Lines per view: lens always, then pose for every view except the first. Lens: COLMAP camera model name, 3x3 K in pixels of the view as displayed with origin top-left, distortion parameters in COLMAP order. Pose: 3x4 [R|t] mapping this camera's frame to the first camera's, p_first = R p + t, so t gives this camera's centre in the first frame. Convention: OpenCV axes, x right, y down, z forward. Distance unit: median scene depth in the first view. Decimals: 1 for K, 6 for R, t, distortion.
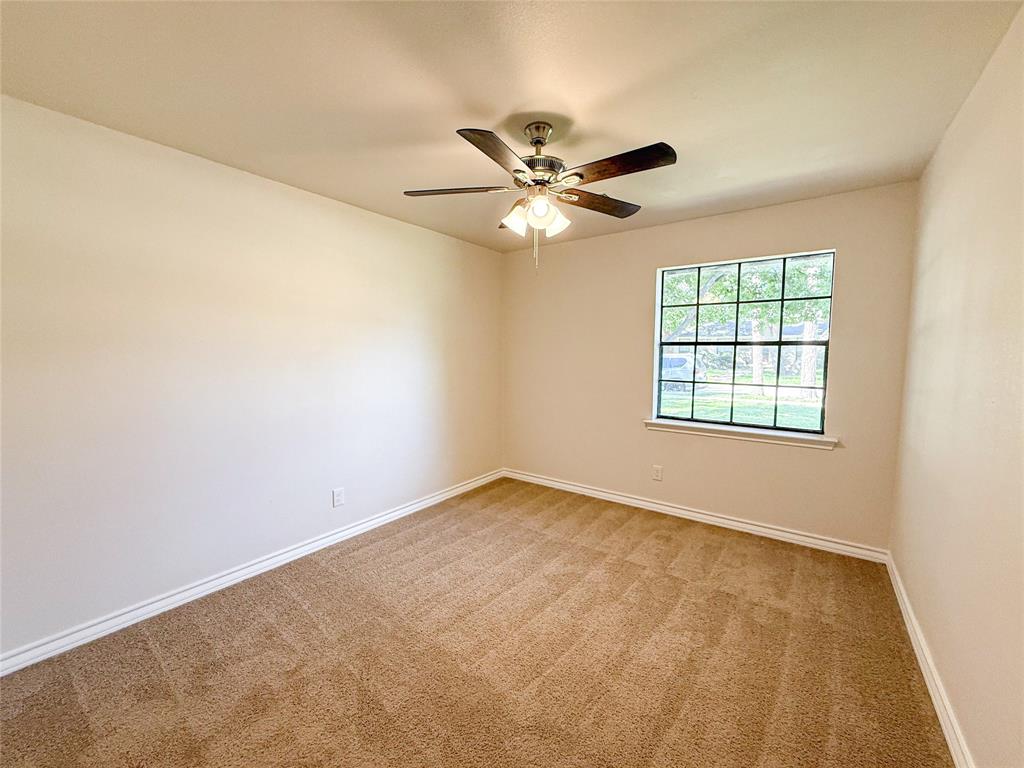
lens RADIAL K [[408.8, 0, 512.3], [0, 408.8, 384.5], [0, 0, 1]] dist [0.000687, 0.000516]
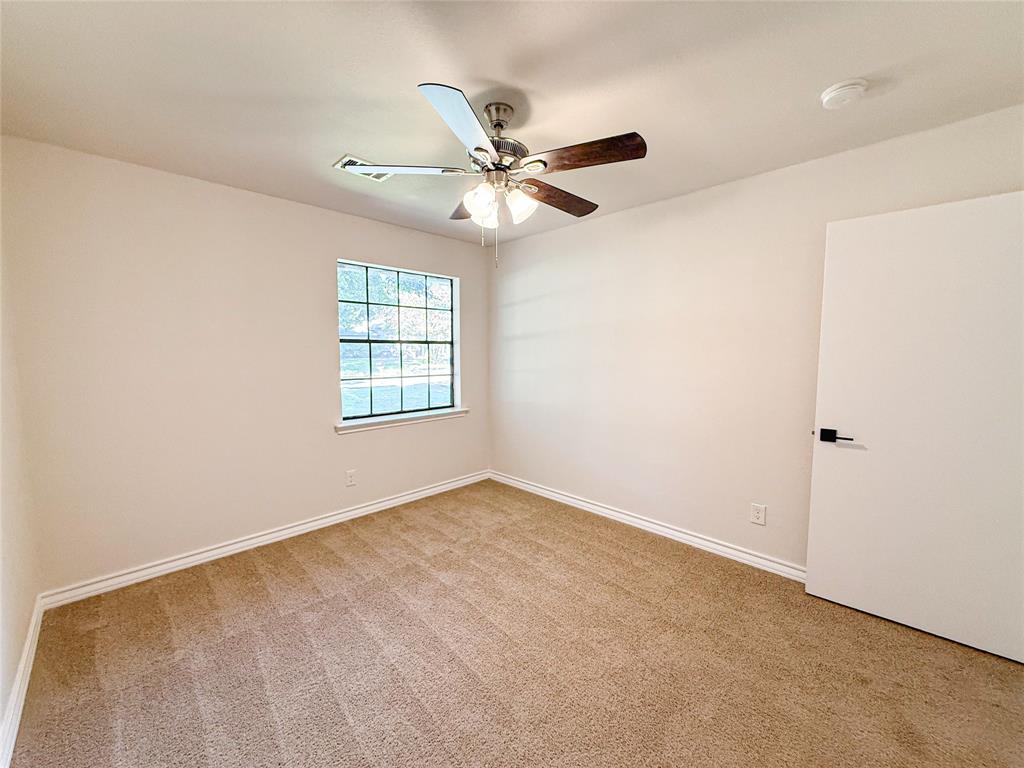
lens RADIAL K [[408.8, 0, 509.9], [0, 408.8, 385.8], [0, 0, 1]] dist [0.000687, 0.000516]
pose [[0.151708, -0.091621, 0.984170, -0.583645], [0.077111, 0.993757, 0.080627, -0.049722], [-0.985413, 0.063659, 0.157826, 0.562304]]
